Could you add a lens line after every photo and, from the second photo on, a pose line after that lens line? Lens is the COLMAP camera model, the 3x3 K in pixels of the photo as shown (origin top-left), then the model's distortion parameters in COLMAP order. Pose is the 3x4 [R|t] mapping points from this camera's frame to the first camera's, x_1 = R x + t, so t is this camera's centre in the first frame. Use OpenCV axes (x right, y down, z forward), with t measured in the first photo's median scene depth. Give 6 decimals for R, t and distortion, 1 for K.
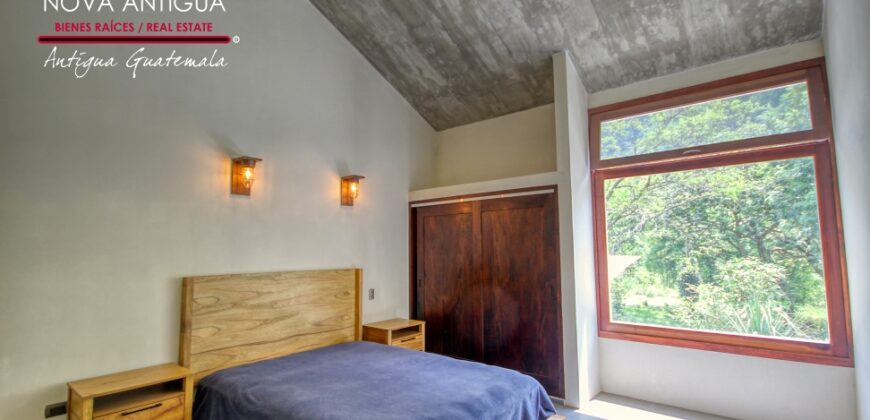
lens RADIAL K [[406.4, 0, 438.9], [0, 406.4, 215.6], [0, 0, 1]] dist [0.002046, 0.000364]
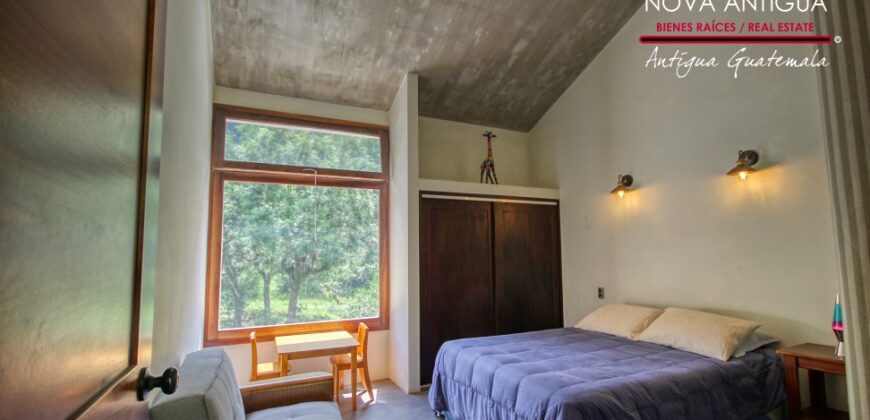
lens RADIAL K [[385.6, 0, 435.0], [0, 385.6, 210.0], [0, 0, 1]] dist [-0.000051, 0.000025]
pose [[0.430915, 0.104810, 0.896285, -0.250632], [-0.074138, 0.993986, -0.080591, 0.021904], [-0.899342, -0.031721, 0.436094, 0.209163]]
